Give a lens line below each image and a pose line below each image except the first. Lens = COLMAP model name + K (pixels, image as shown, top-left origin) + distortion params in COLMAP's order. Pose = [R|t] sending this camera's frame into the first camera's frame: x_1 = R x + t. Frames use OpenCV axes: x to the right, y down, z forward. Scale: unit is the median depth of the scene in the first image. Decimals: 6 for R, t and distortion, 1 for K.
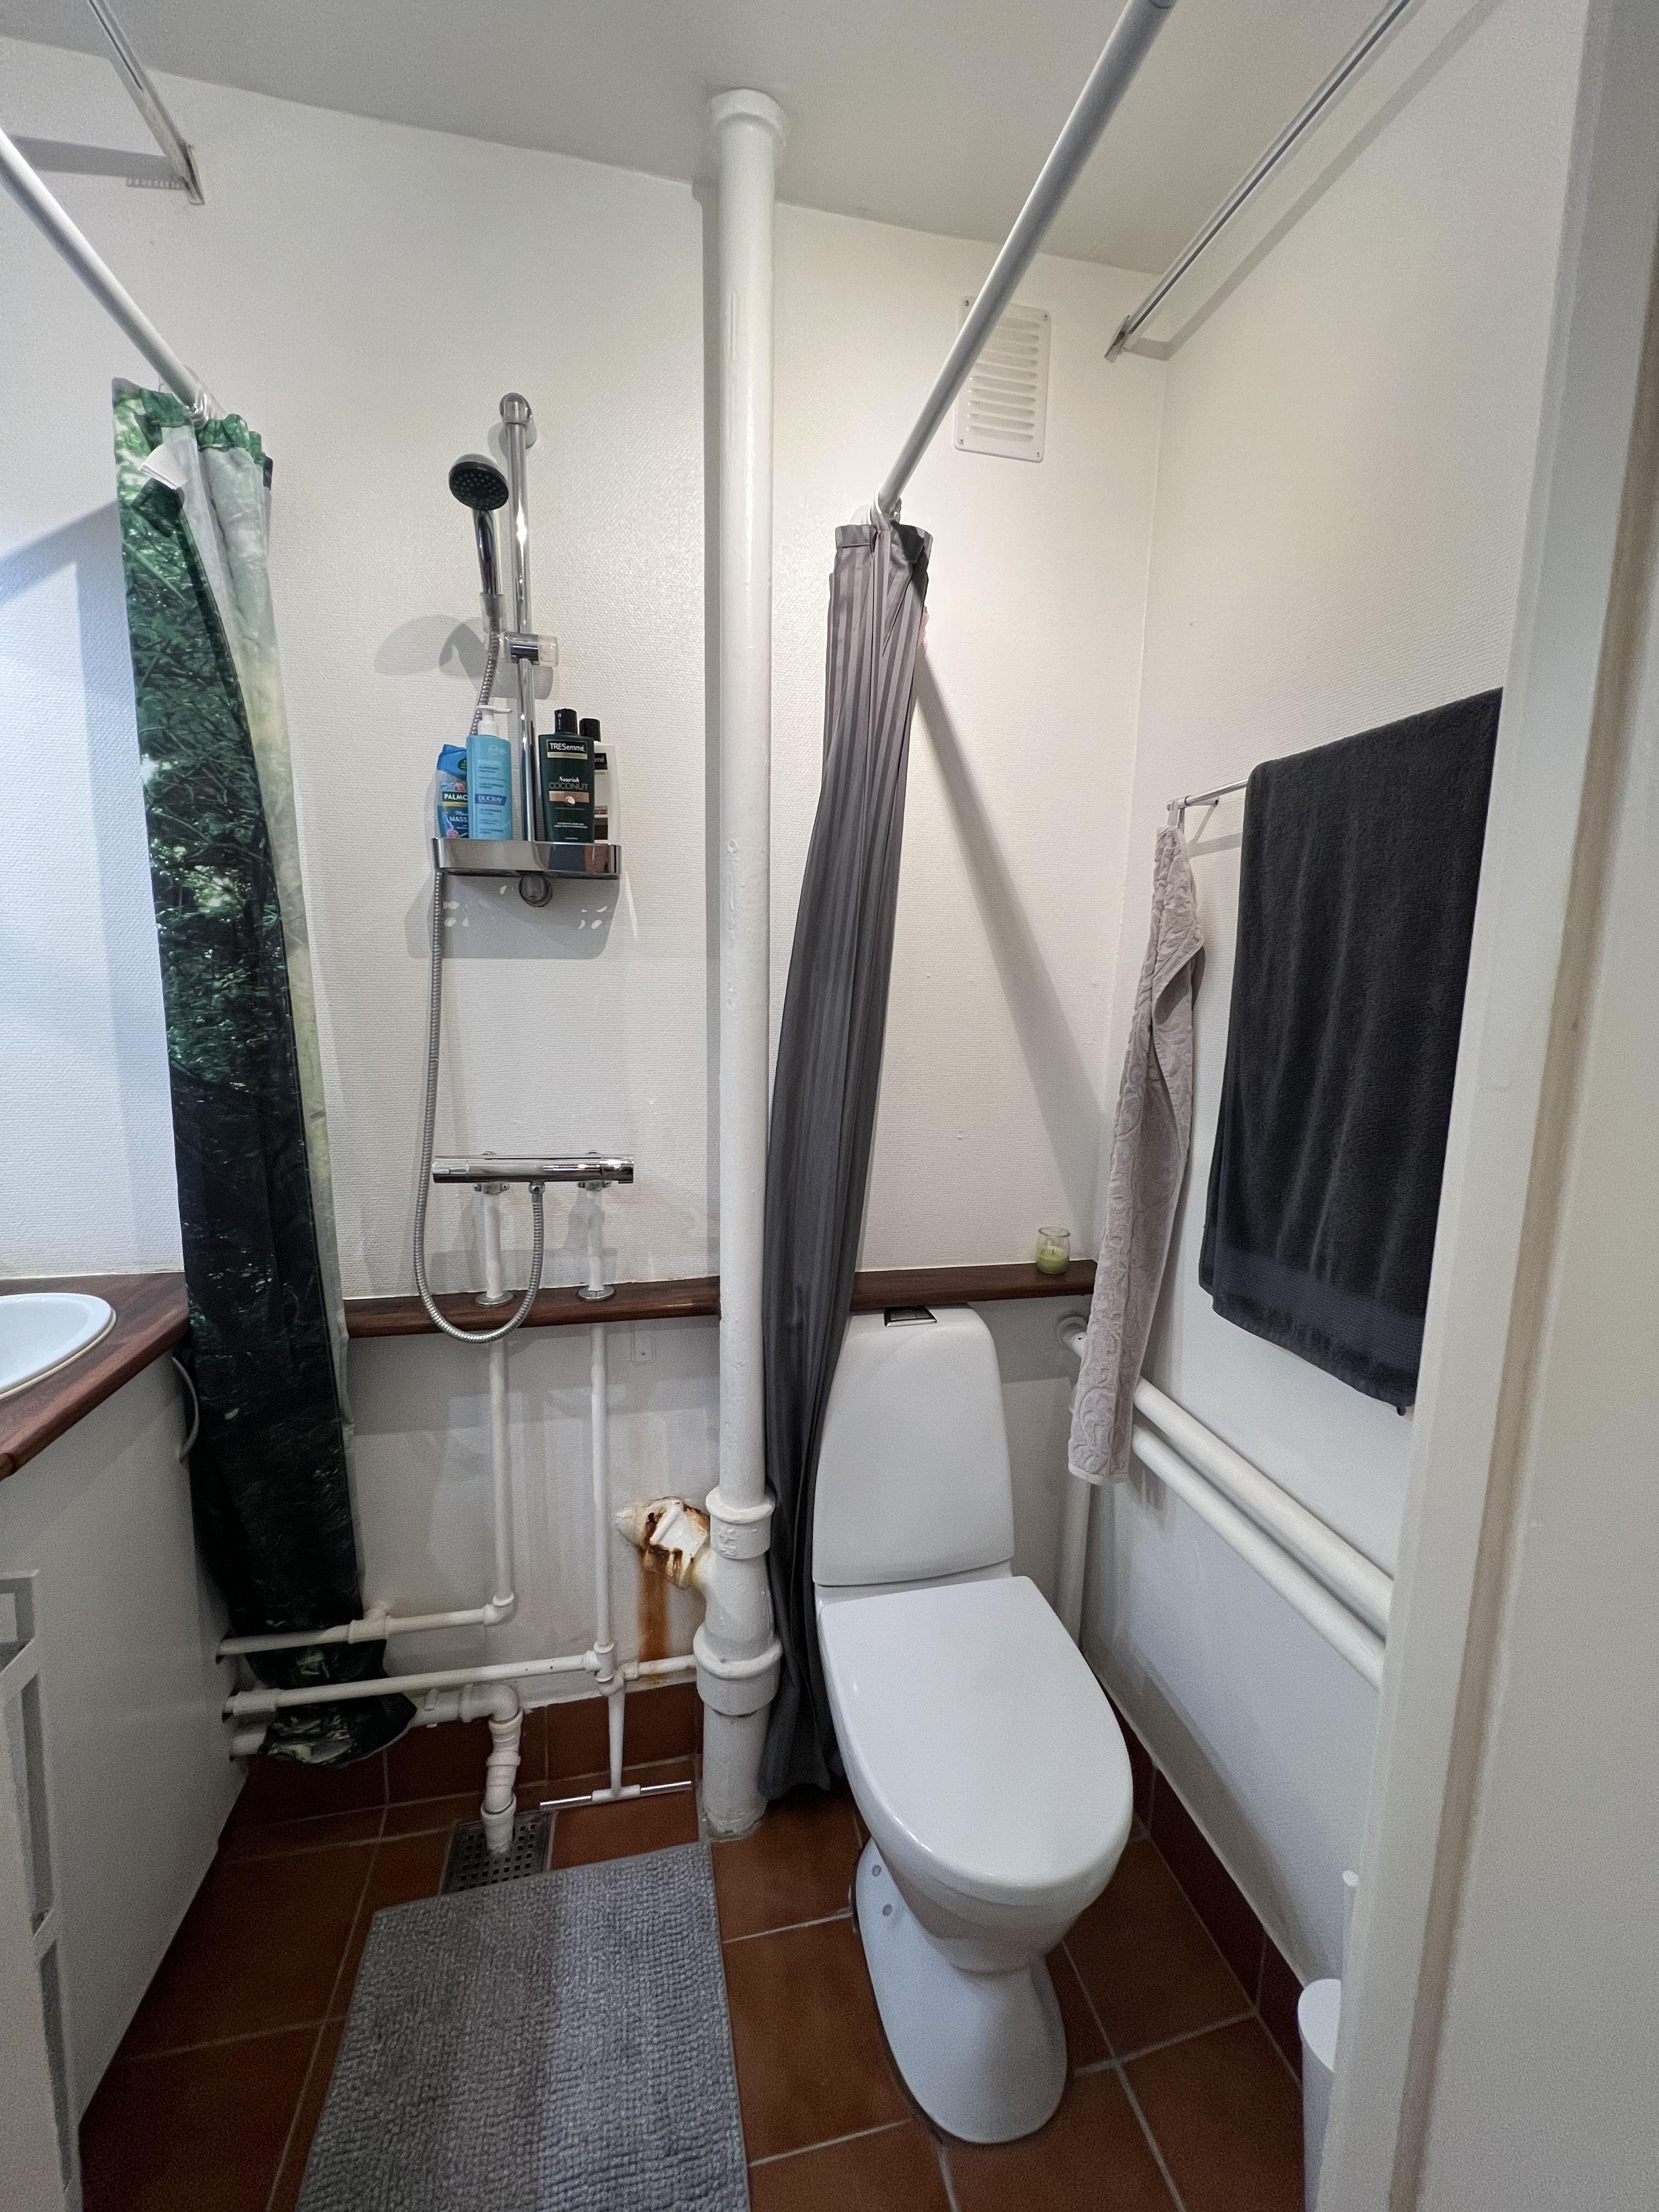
lens RADIAL K [[886.3, 0, 829.5], [0, 886.3, 1106.0], [0, 0, 1]] dist [-0.002222, 0.000306]
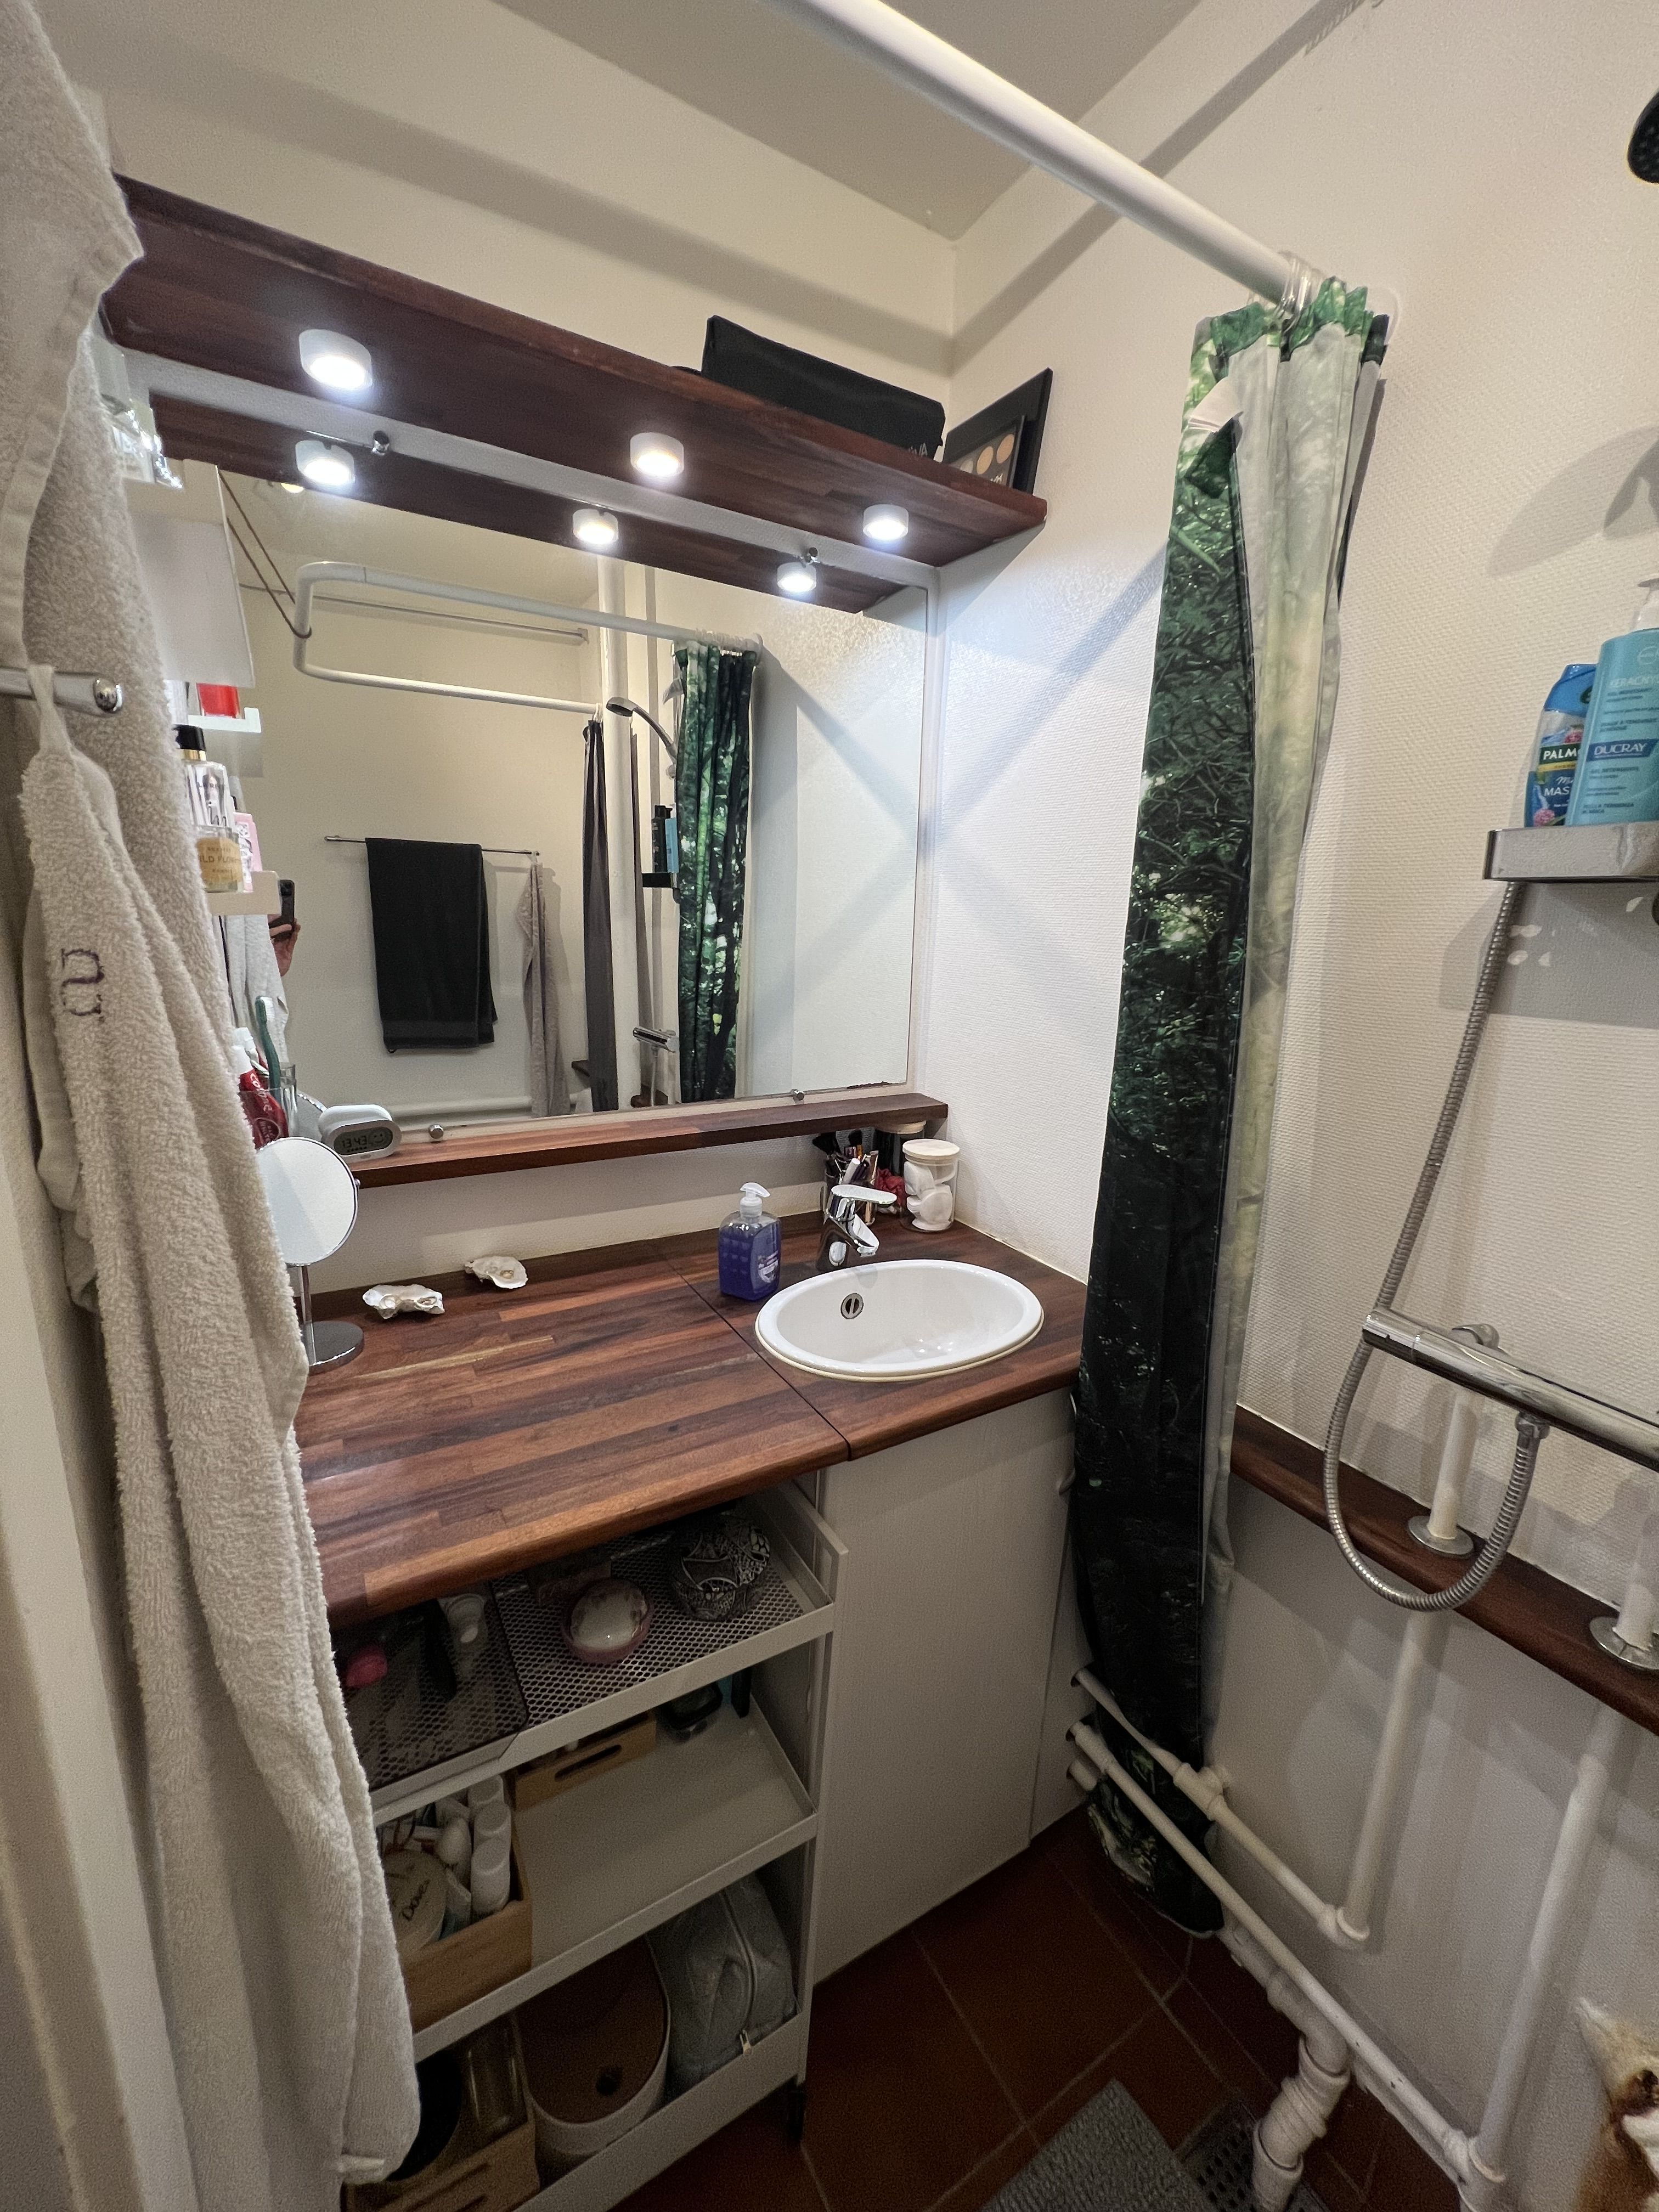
lens RADIAL K [[886.3, 0, 829.5], [0, 886.3, 1106.0], [0, 0, 1]] dist [-0.002222, 0.000306]
pose [[0.328547, 0.200414, -0.922979, 0.012996], [-0.163950, 0.974494, 0.153240, -0.144006], [0.930149, 0.100976, 0.353025, 0.398310]]
